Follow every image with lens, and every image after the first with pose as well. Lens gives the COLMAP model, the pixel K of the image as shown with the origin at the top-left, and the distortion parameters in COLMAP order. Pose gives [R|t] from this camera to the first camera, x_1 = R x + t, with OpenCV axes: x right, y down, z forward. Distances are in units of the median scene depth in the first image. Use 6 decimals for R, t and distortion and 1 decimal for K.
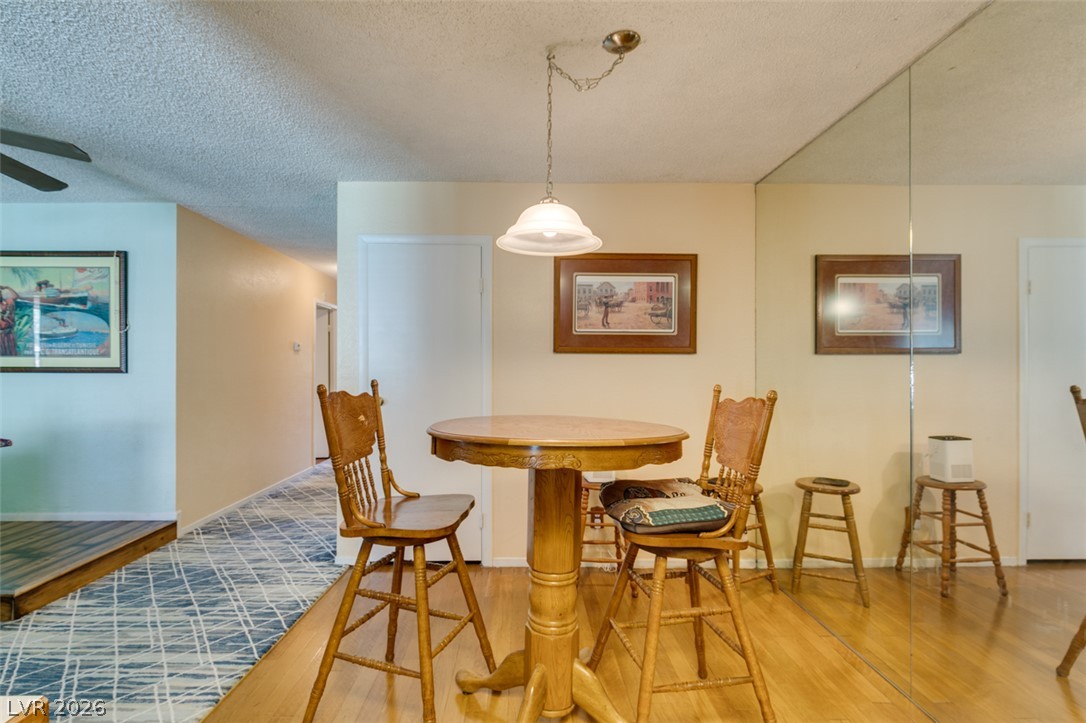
lens RADIAL K [[486.3, 0, 524.9], [0, 486.3, 367.8], [0, 0, 1]] dist [-0.000588, -0.000737]
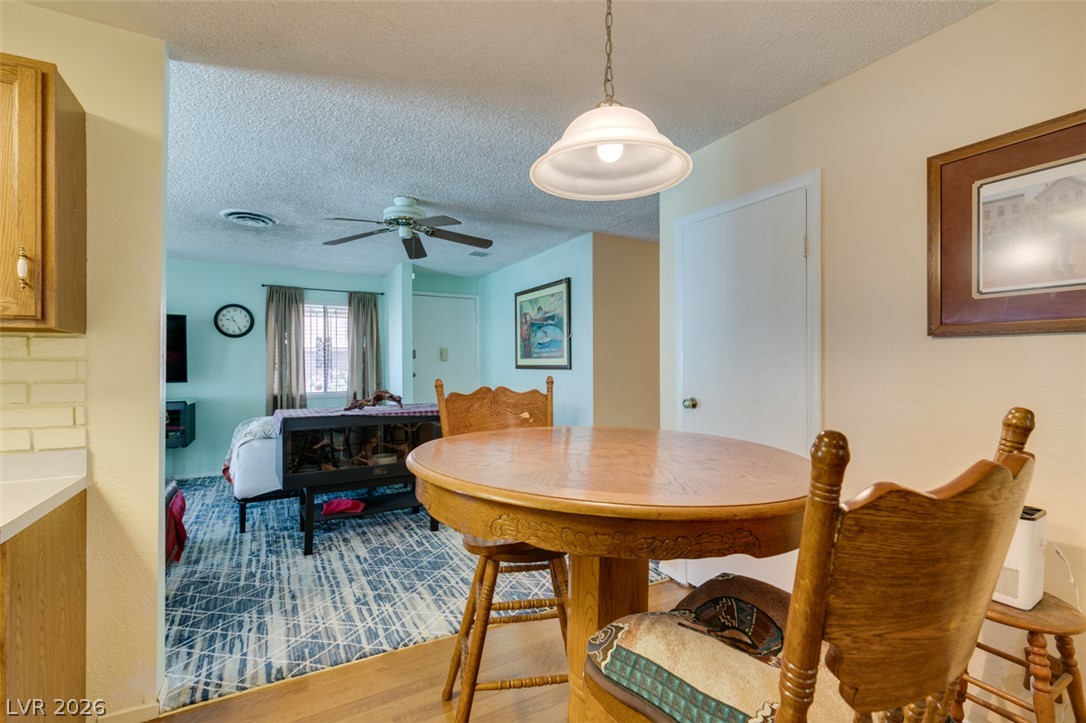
lens RADIAL K [[486.3, 0, 541.1], [0, 486.3, 365.2], [0, 0, 1]] dist [-0.000588, -0.000737]
pose [[0.477362, -0.003850, -0.878699, 0.347174], [0.002653, 0.999992, -0.002941, 0.002264], [0.878703, -0.000928, 0.477368, 0.357829]]
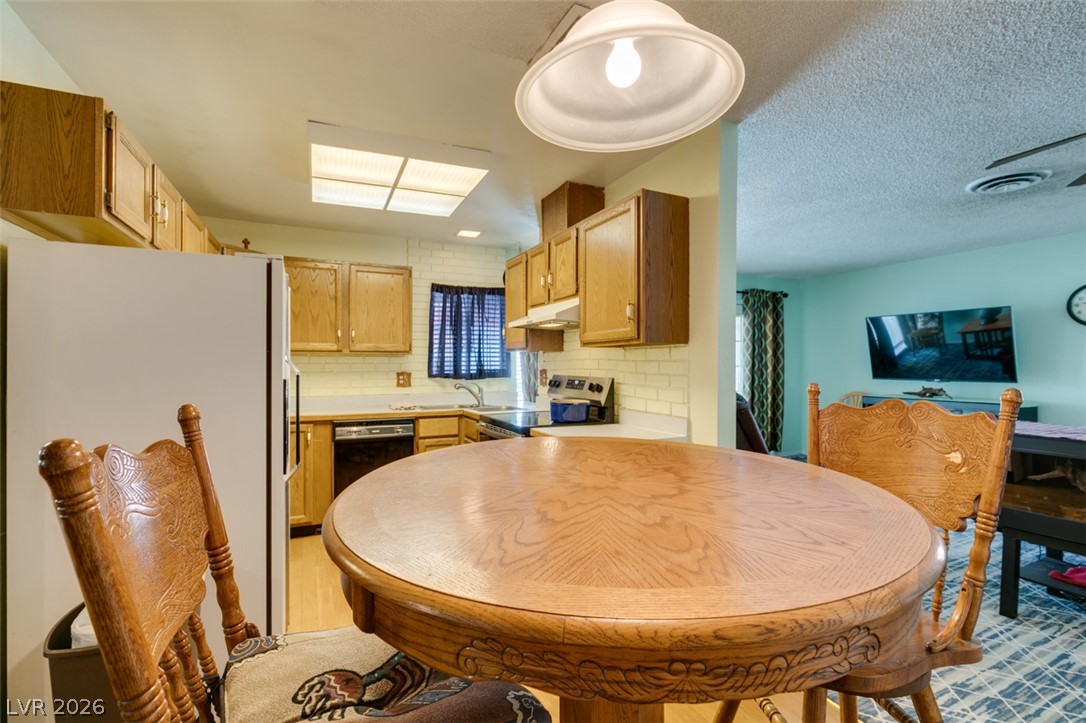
lens RADIAL K [[486.3, 0, 541.7], [0, 486.3, 363.4], [0, 0, 1]] dist [-0.000588, -0.000737]
pose [[-0.911034, -0.001164, -0.412330, 0.191979], [-0.000289, 0.999998, -0.002185, -0.000871], [0.412331, -0.001872, -0.911032, 0.831765]]
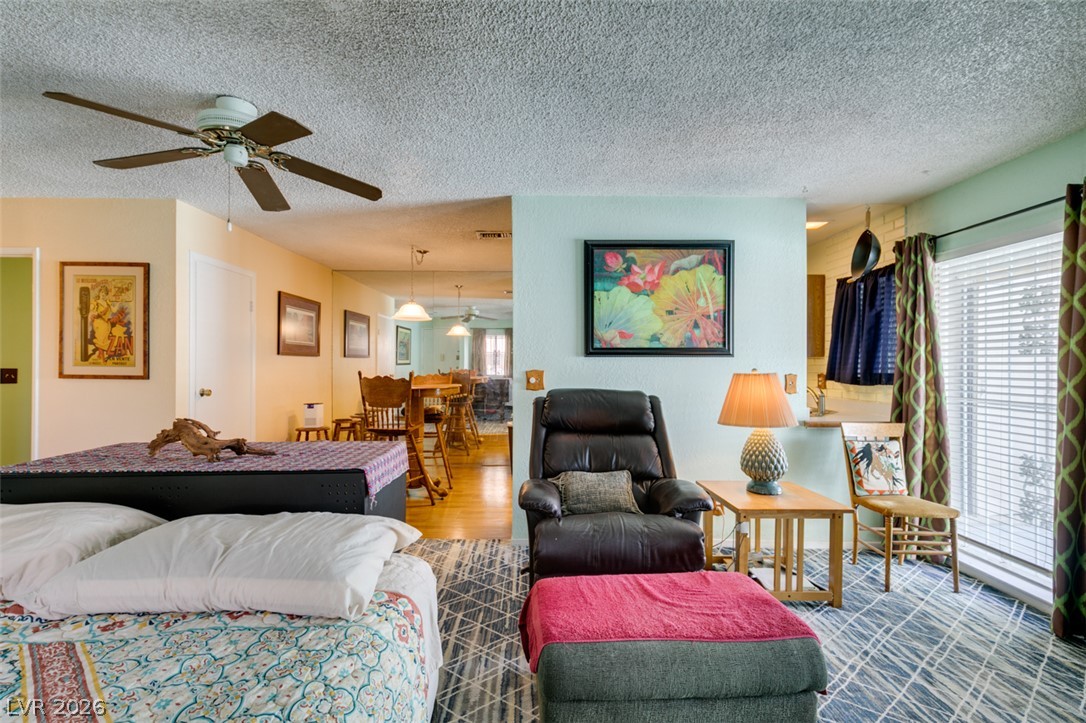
lens RADIAL K [[486.3, 0, 540.6], [0, 486.3, 364.7], [0, 0, 1]] dist [-0.000588, -0.000737]
pose [[0.007469, -0.004827, 0.999960, -1.554307], [-0.003893, 0.999981, 0.004856, -0.009661], [-0.999965, -0.003929, 0.007450, 0.158935]]
